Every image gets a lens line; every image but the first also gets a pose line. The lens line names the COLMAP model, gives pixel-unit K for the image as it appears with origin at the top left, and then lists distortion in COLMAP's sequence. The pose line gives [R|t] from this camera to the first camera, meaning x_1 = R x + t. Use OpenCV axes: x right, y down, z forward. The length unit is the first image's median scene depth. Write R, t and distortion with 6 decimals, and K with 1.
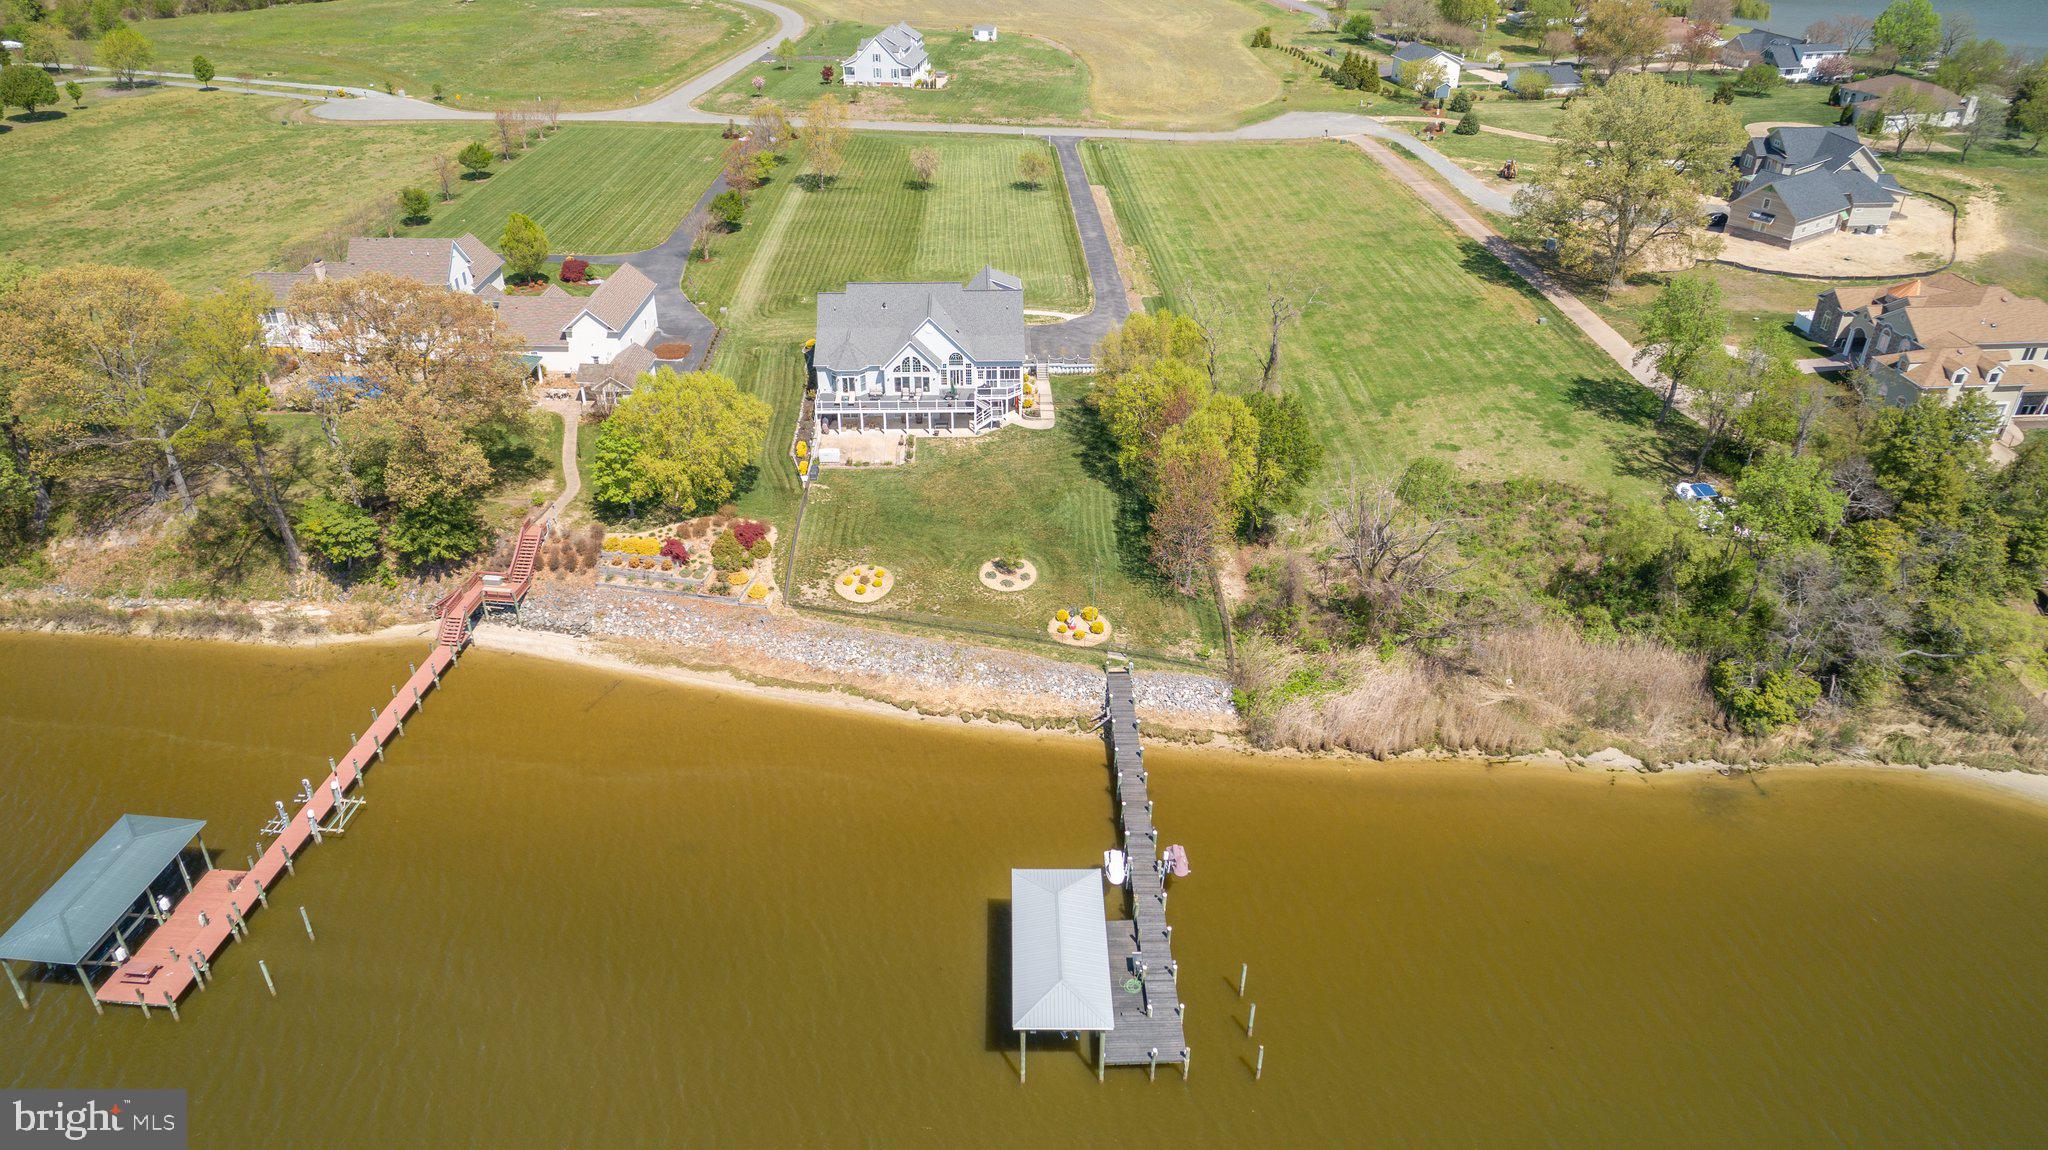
lens RADIAL K [[1382.6, 0, 1024.0], [0, 1382.6, 575.0], [0, 0, 1]] dist [-0.005770, 0.005326]
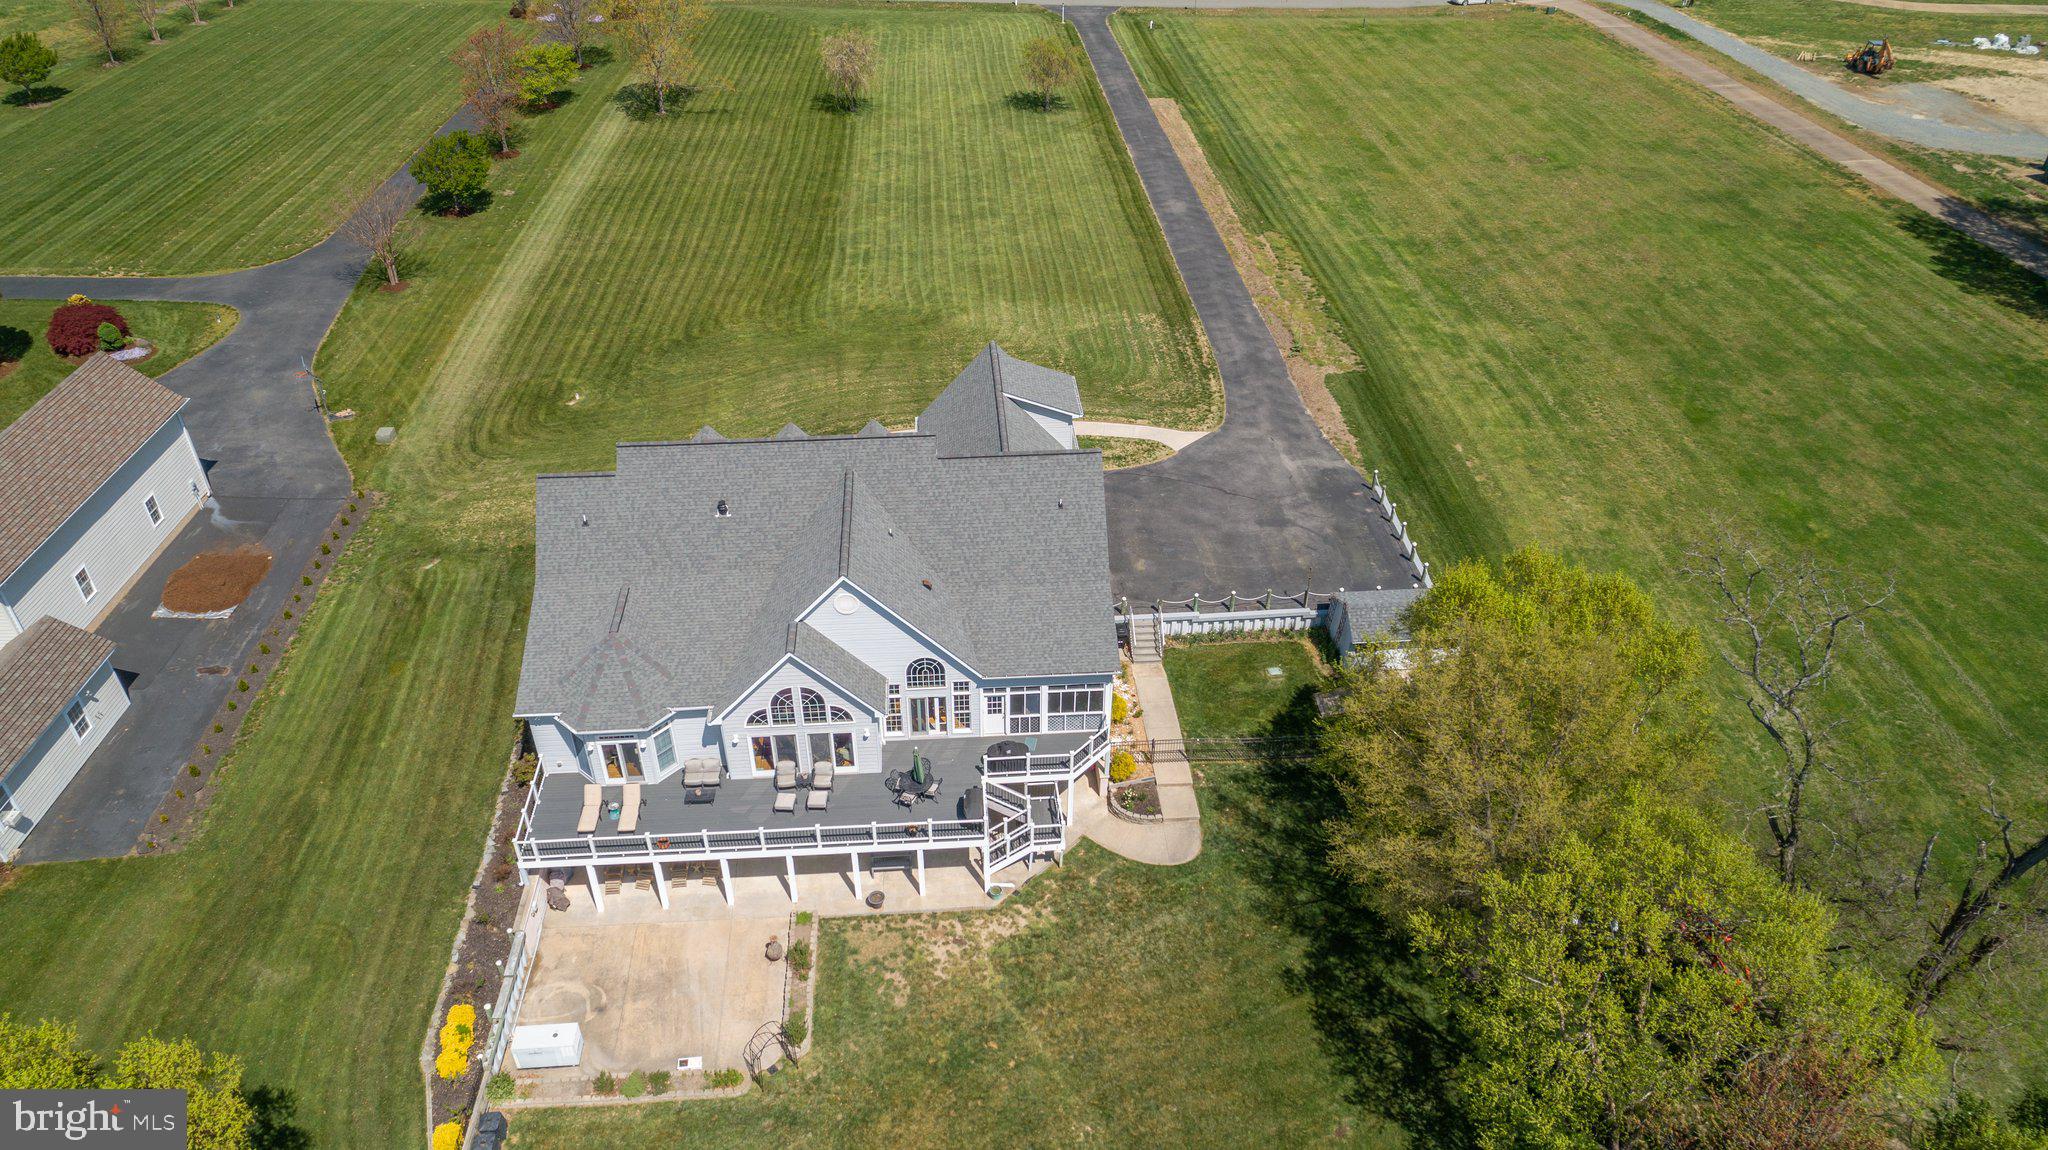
lens RADIAL K [[1382.6, 0, 1024.0], [0, 1382.6, 575.0], [0, 0, 1]] dist [-0.005770, 0.005326]
pose [[0.999359, -0.023483, 0.027038, -0.033160], [0.021016, 0.995885, 0.088160, -0.213347], [-0.028997, -0.087535, 0.995739, 0.651603]]
